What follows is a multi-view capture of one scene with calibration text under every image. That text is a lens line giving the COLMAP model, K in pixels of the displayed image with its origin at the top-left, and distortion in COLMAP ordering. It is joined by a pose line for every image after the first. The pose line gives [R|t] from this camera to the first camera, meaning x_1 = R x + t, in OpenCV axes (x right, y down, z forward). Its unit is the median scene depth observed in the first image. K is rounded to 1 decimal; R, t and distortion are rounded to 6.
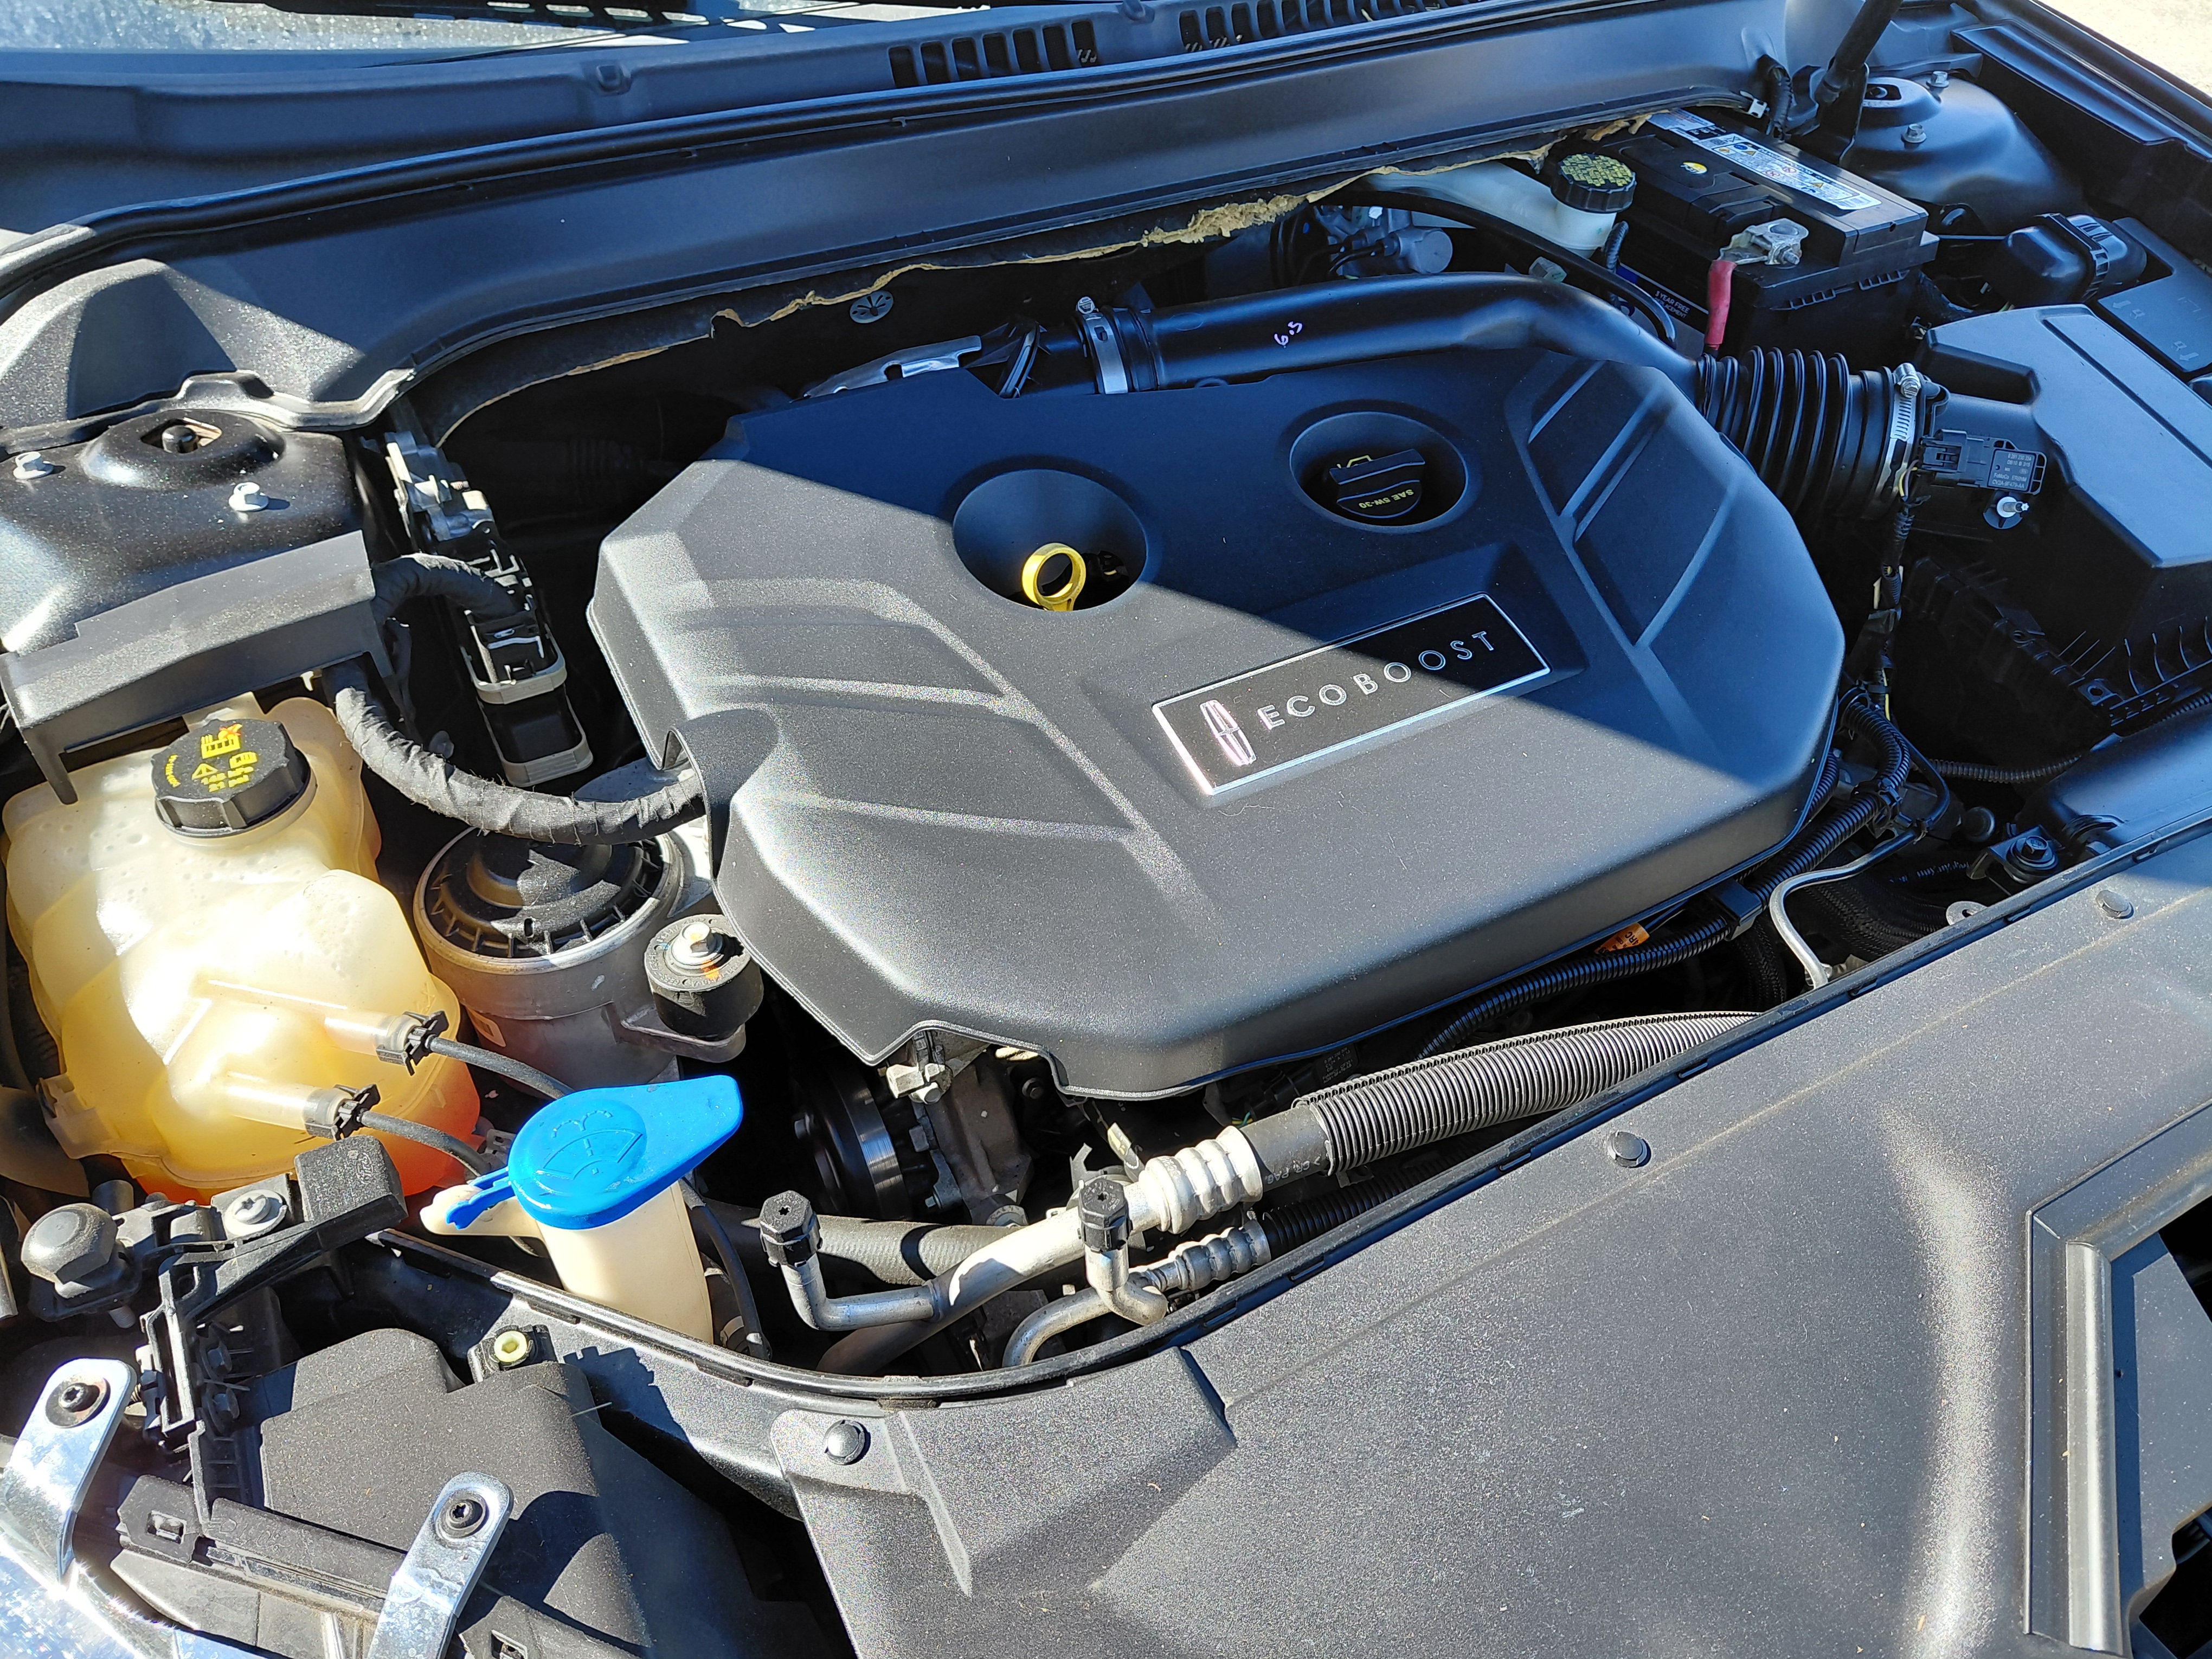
lens RADIAL K [[1611.0, 0, 1103.6], [0, 1611.0, 898.9], [0, 0, 1]] dist [0.052572, -0.093372]
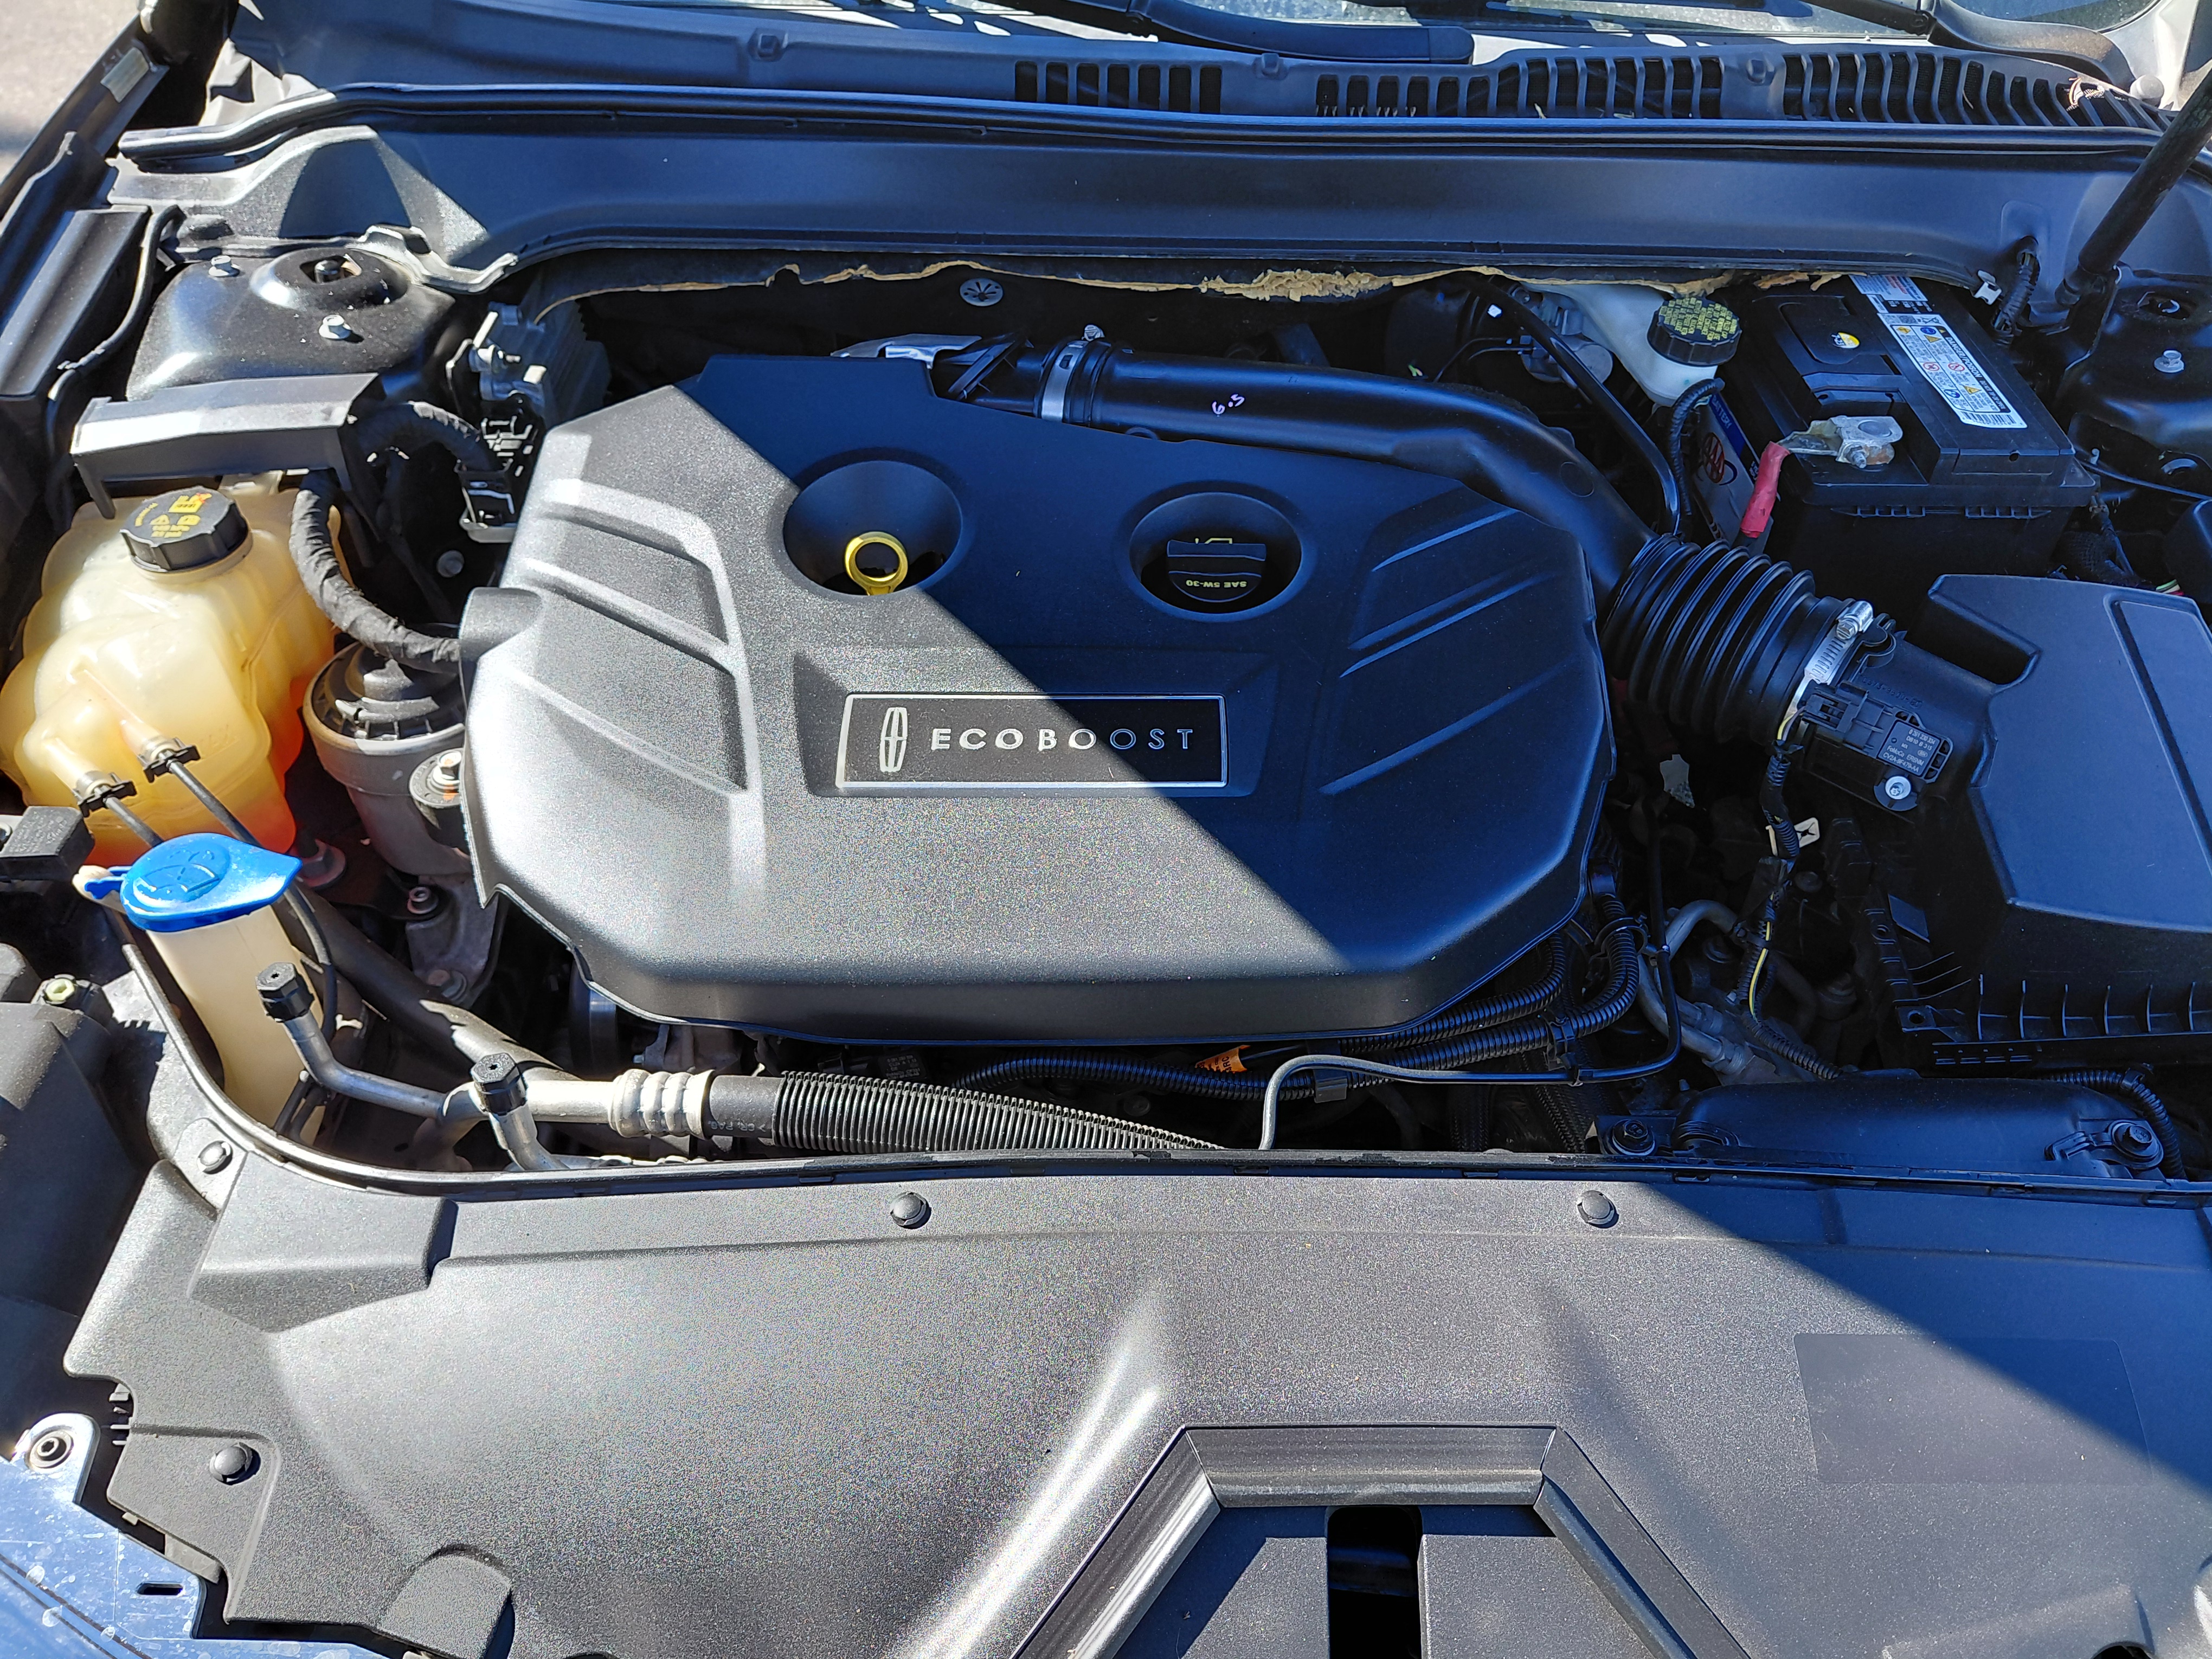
lens RADIAL K [[1605.1, 0, 1140.4], [0, 1605.1, 906.6], [0, 0, 1]] dist [0.059686, -0.105200]
pose [[0.883221, 0.340083, -0.322901, 0.532366], [-0.331784, 0.939763, 0.082249, -0.123604], [0.331422, 0.034490, 0.942852, 0.033793]]
